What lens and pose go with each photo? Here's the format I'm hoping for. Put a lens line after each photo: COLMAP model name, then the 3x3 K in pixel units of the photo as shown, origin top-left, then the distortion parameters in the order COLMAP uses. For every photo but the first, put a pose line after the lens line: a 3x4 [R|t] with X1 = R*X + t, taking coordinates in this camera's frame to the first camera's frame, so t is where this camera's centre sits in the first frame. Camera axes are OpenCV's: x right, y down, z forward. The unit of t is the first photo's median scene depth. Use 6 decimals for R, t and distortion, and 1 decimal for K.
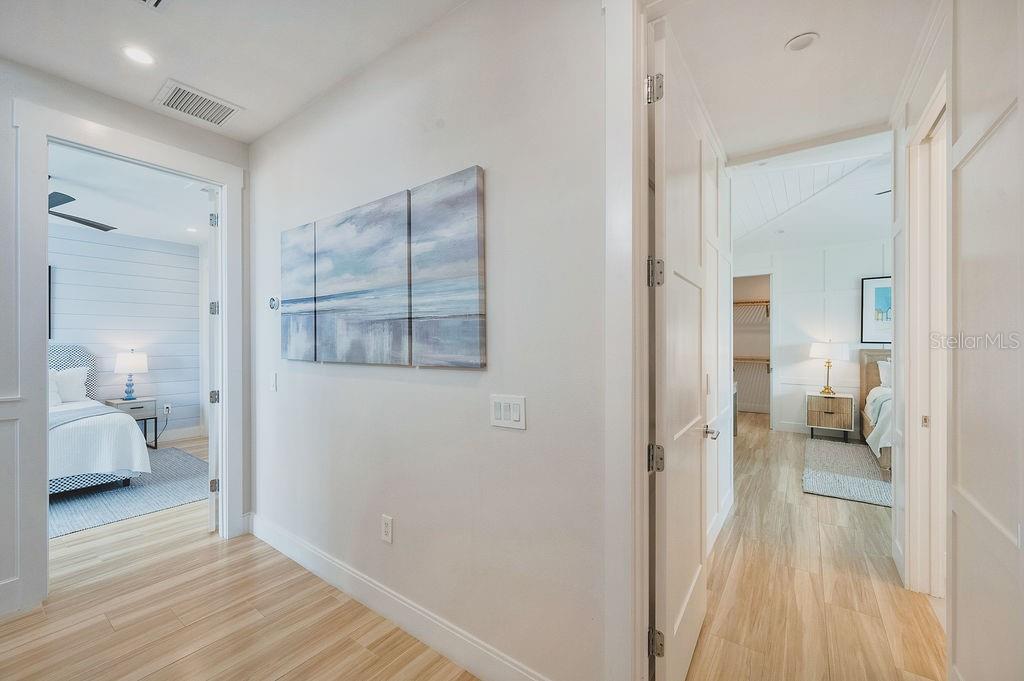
lens RADIAL K [[420.2, 0, 514.3], [0, 420.2, 340.5], [0, 0, 1]] dist [0.004188, -0.000332]
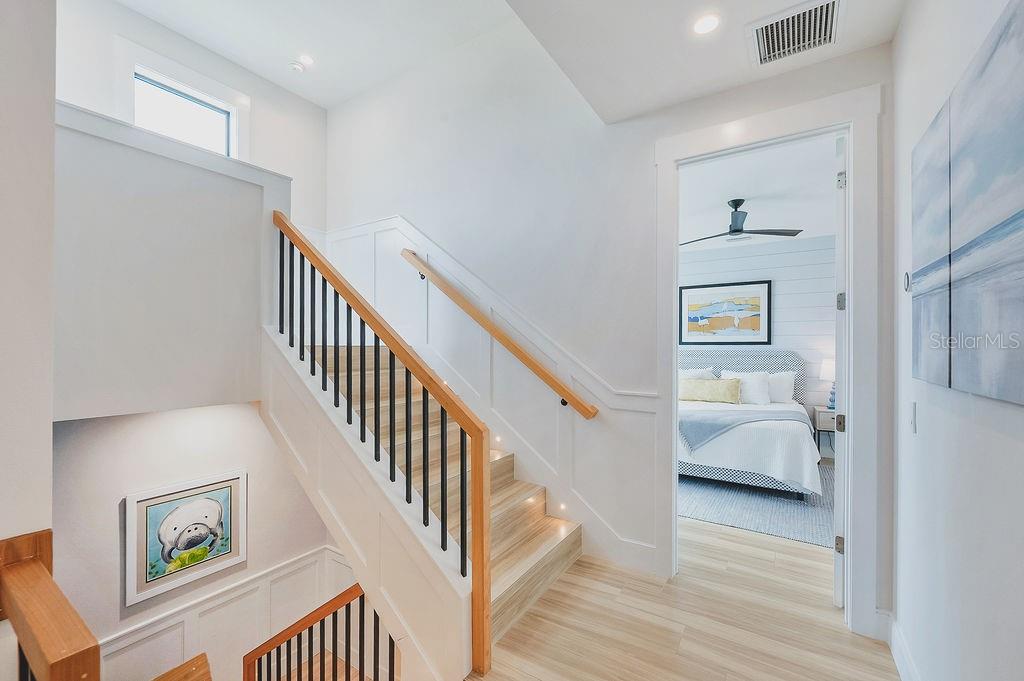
lens RADIAL K [[420.2, 0, 512.4], [0, 420.2, 347.1], [0, 0, 1]] dist [0.004188, -0.000332]
pose [[0.053758, 0.001884, -0.998552, -0.018763], [-0.000724, 0.999998, 0.001848, 0.002138], [0.998554, 0.000624, 0.053759, 0.451680]]
